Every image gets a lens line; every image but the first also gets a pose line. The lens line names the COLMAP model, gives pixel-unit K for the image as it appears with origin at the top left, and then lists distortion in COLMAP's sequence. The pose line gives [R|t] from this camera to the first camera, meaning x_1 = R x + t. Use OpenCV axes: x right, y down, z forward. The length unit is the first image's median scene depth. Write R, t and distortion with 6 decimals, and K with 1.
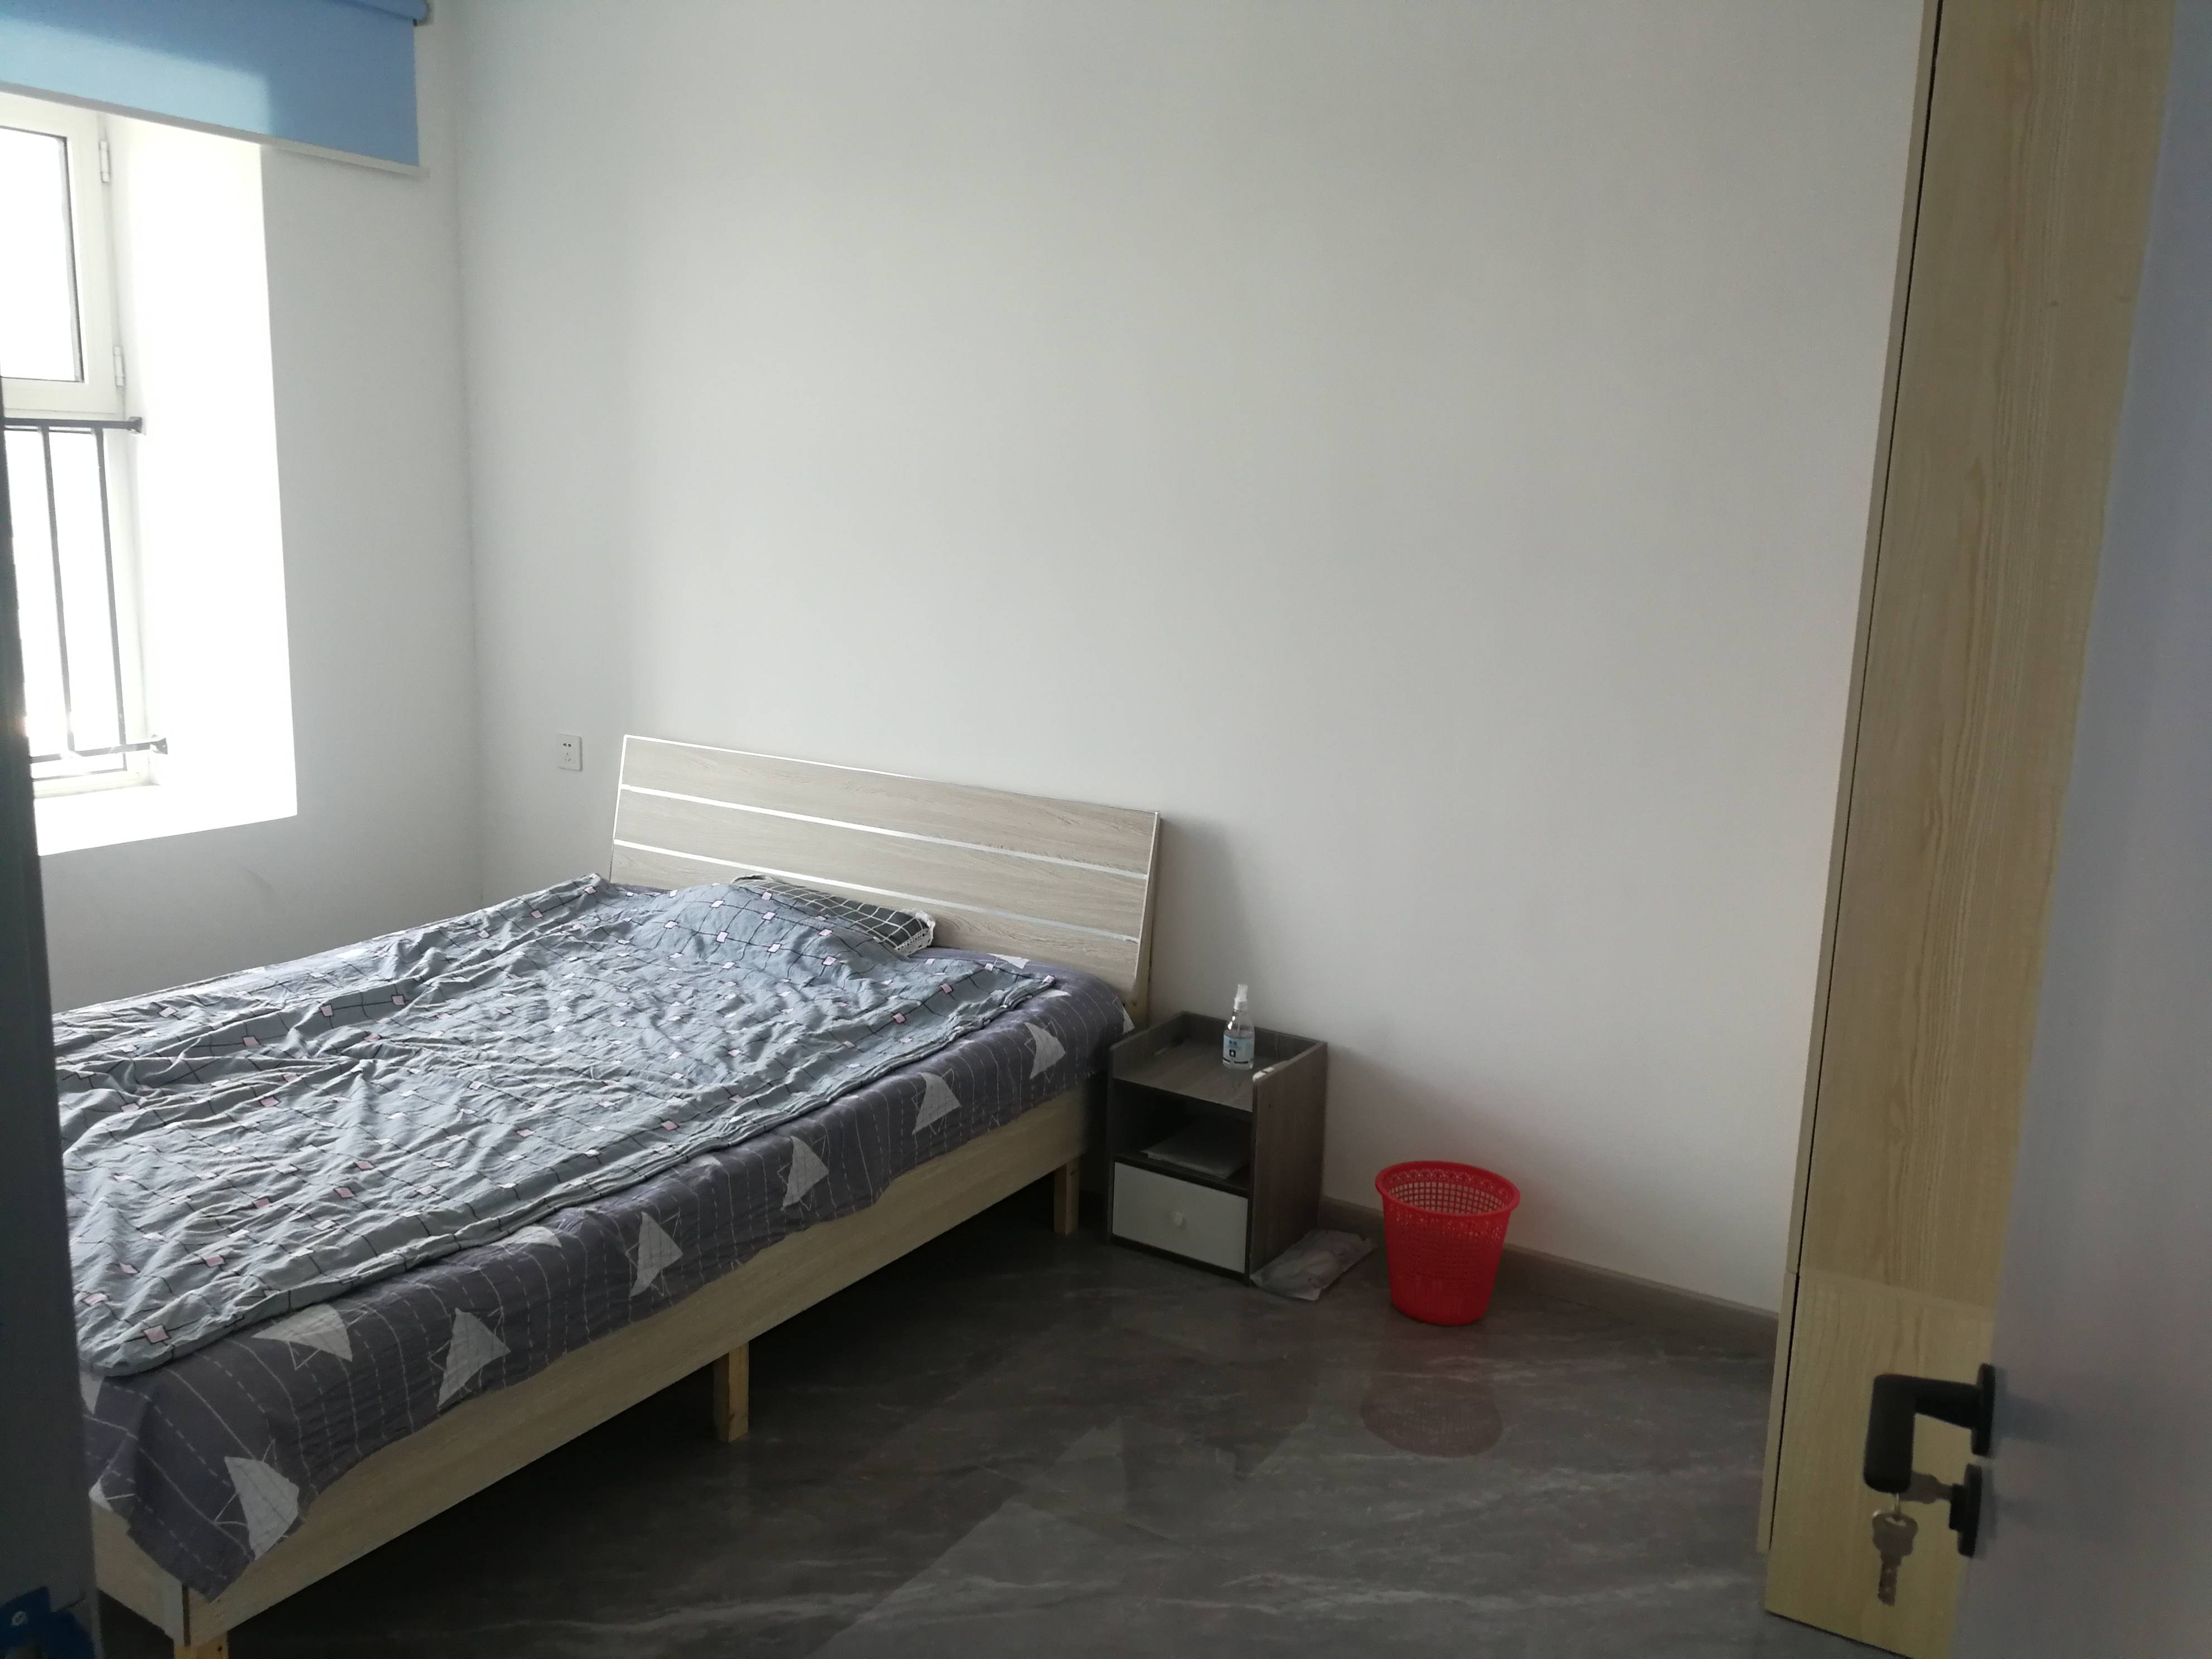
lens RADIAL K [[1773.1, 0, 1101.8], [0, 1773.1, 822.8], [0, 0, 1]] dist [0.042535, -0.040850]
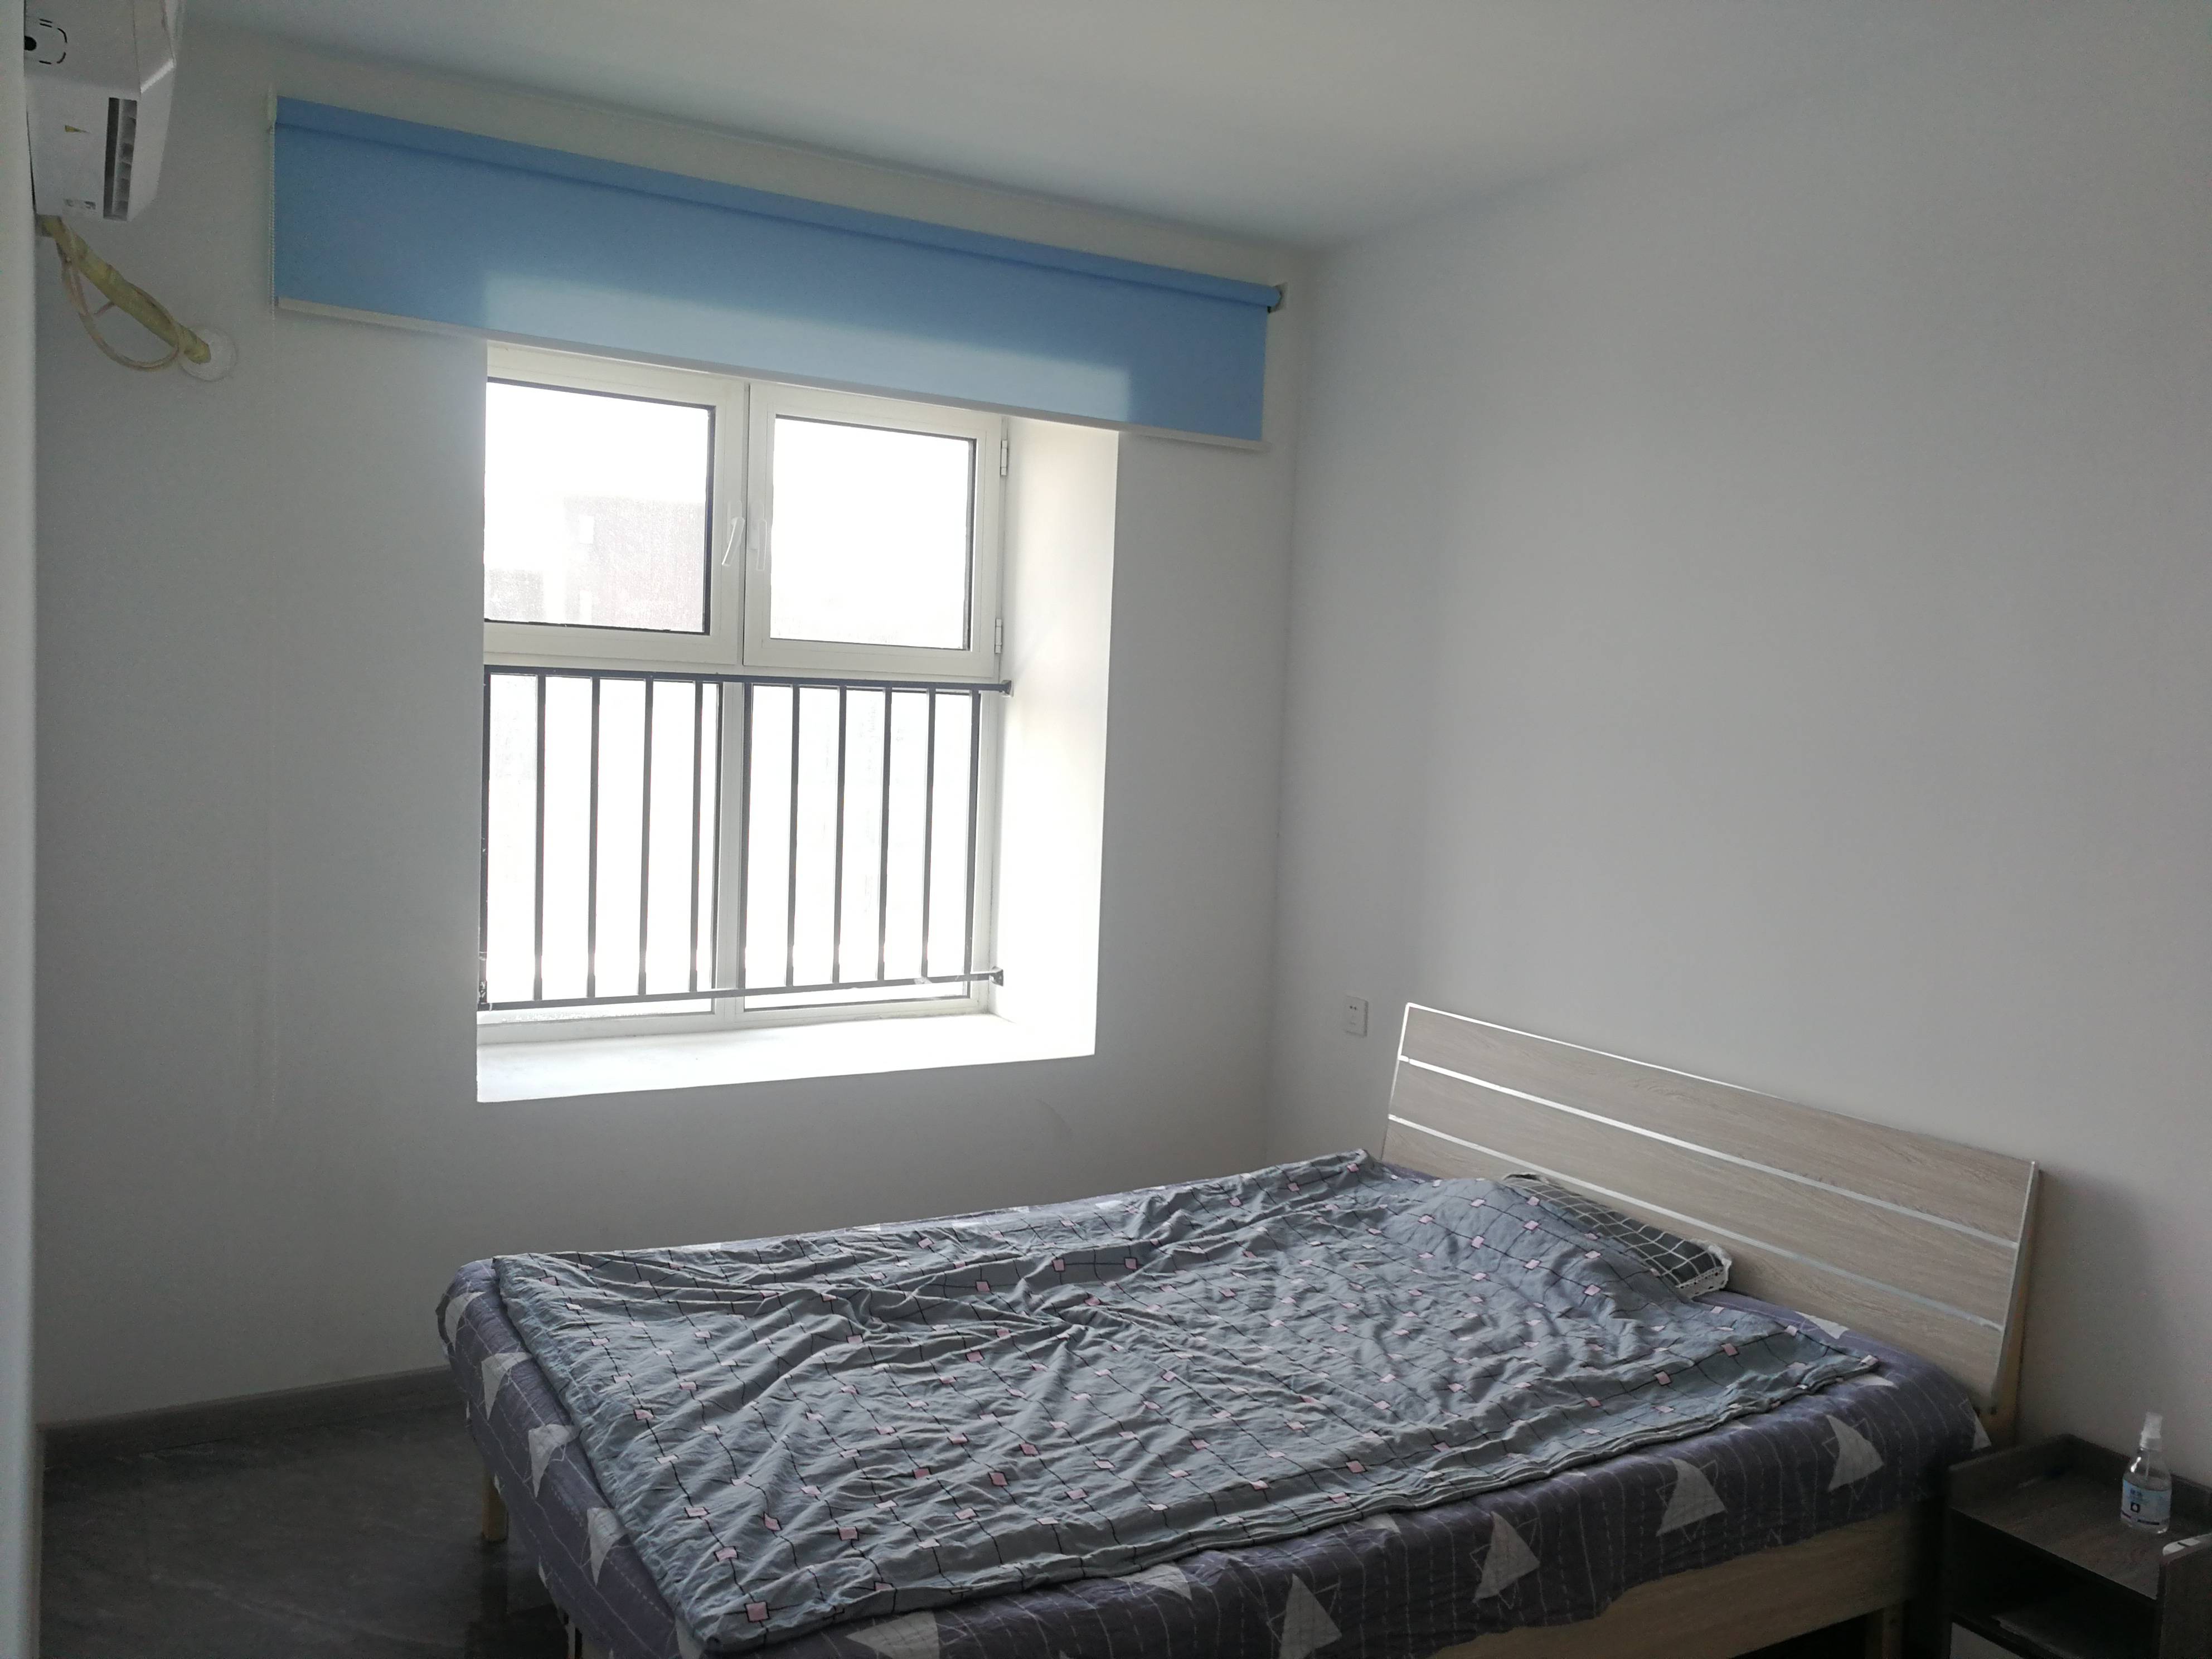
lens RADIAL K [[1773.1, 0, 1101.8], [0, 1773.1, 822.8], [0, 0, 1]] dist [0.042535, -0.040850]
pose [[0.879619, 0.032000, -0.474602, 0.045188], [-0.100342, 0.987766, -0.119373, -0.021399], [0.464975, 0.152625, 0.872068, 0.122274]]
